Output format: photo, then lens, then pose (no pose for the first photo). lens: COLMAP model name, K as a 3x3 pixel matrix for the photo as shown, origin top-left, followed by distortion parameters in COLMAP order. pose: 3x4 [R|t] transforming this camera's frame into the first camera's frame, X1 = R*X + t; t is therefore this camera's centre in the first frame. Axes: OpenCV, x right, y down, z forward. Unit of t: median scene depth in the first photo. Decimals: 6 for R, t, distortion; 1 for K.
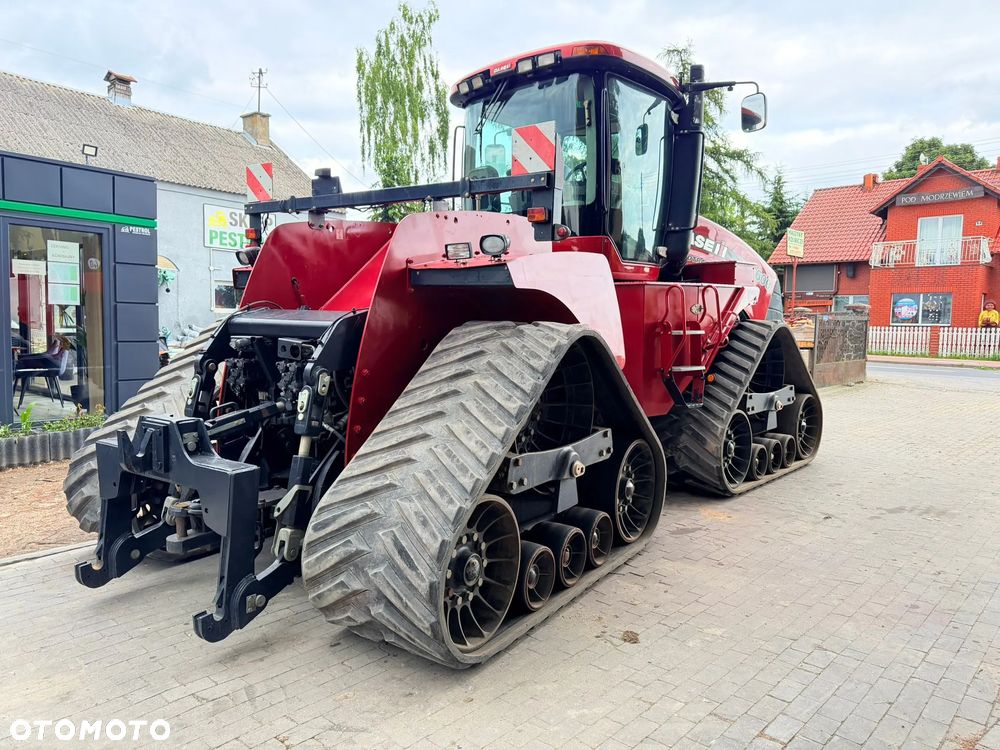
lens RADIAL K [[697.3, 0, 497.9], [0, 697.3, 372.9], [0, 0, 1]] dist [0.092568, -0.121899]
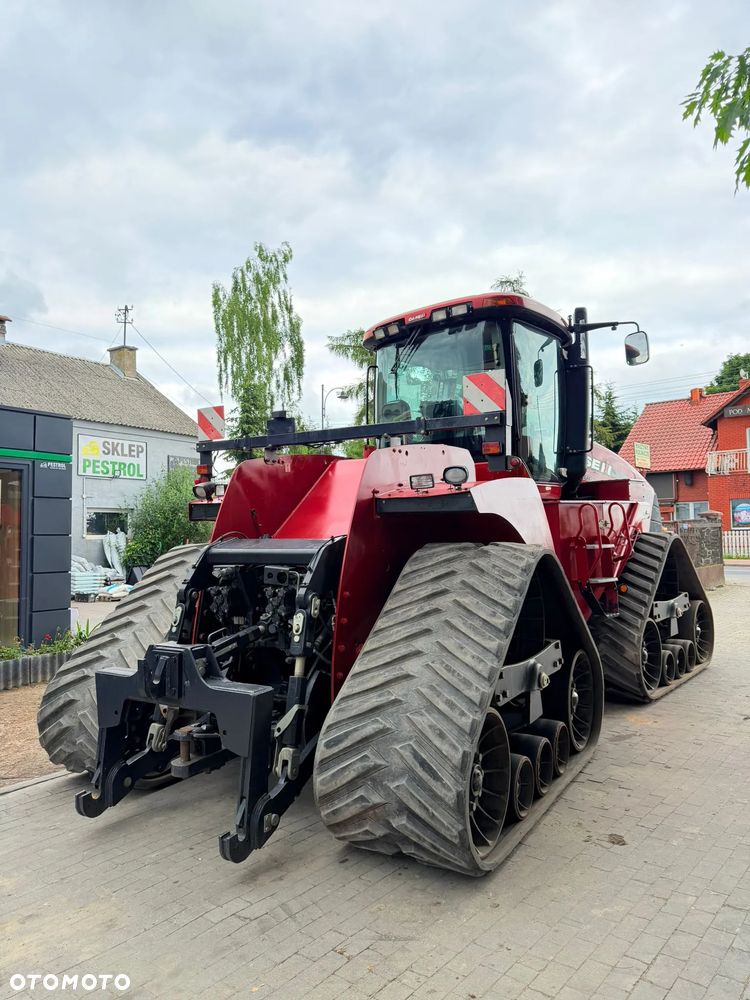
lens RADIAL K [[691.3, 0, 375.0], [0, 691.3, 500.0], [0, 0, 1]] dist [0.109775, -0.154955]
pose [[0.998379, -0.030196, 0.048240, -0.163192], [0.035980, 0.991639, -0.123924, -0.010323], [-0.044095, 0.125459, 0.991118, -0.073346]]
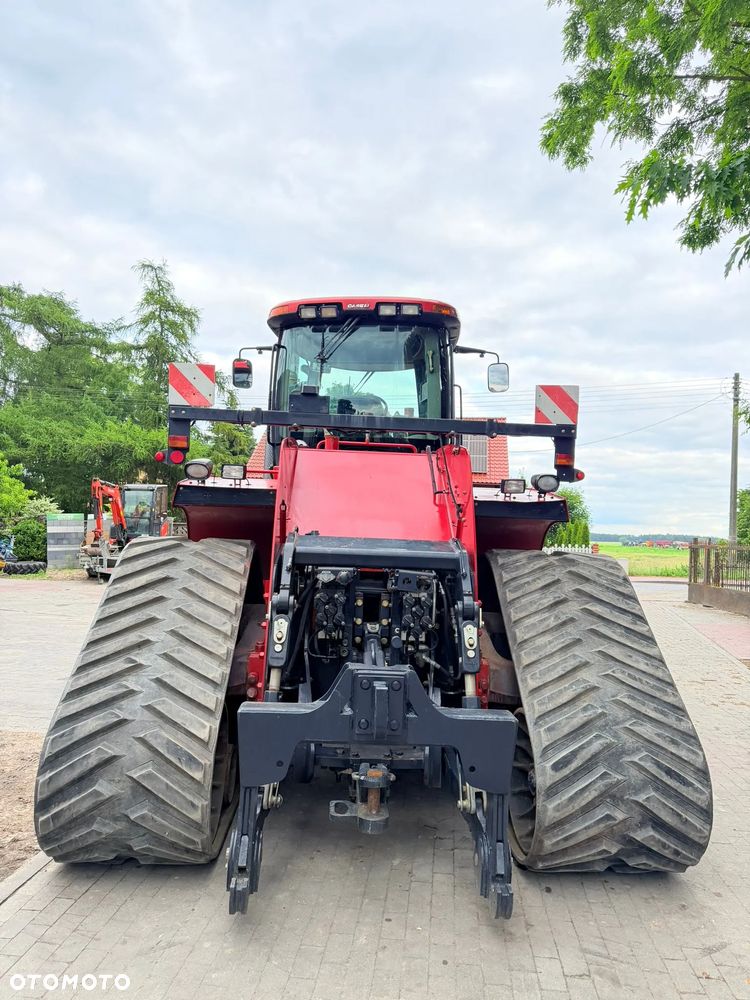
lens RADIAL K [[697.3, 0, 373.2], [0, 697.3, 496.3], [0, 0, 1]] dist [0.092568, -0.121899]
pose [[0.800607, 0.045474, 0.597462, -0.771942], [0.024360, 0.993821, -0.108284, -0.041325], [-0.598694, 0.101248, 0.794553, 0.231693]]
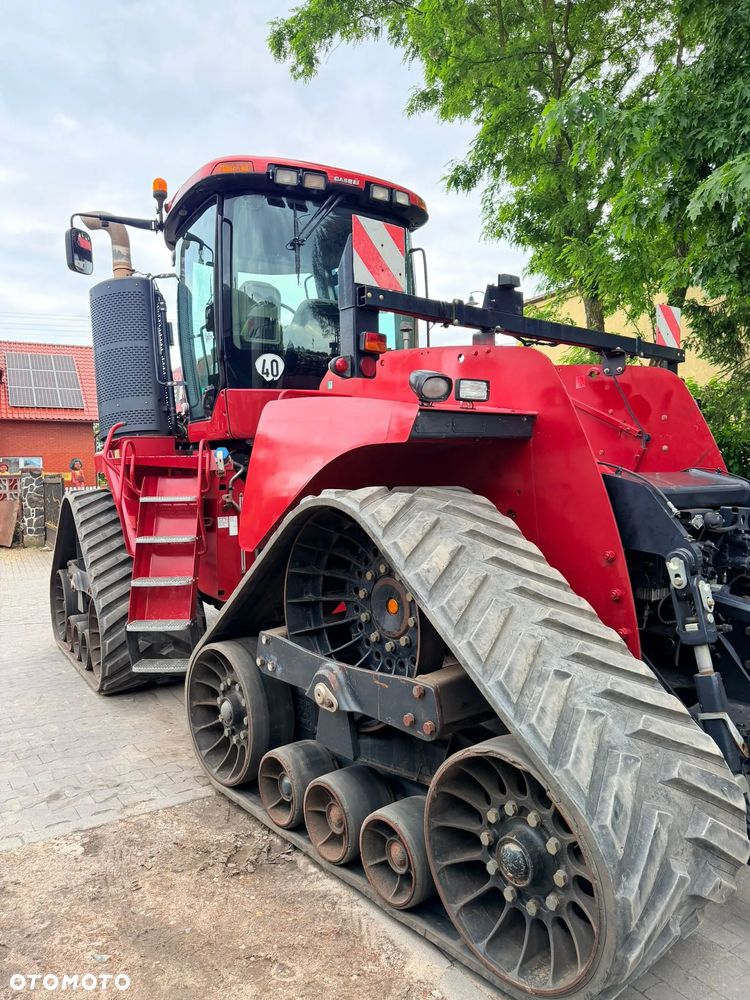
lens RADIAL K [[697.3, 0, 373.2], [0, 697.3, 496.3], [0, 0, 1]] dist [0.092568, -0.121899]
pose [[0.289956, -0.048970, 0.955786, -1.027691], [0.101873, 0.994595, 0.020053, -0.102618], [-0.951603, 0.091554, 0.293378, 0.993122]]
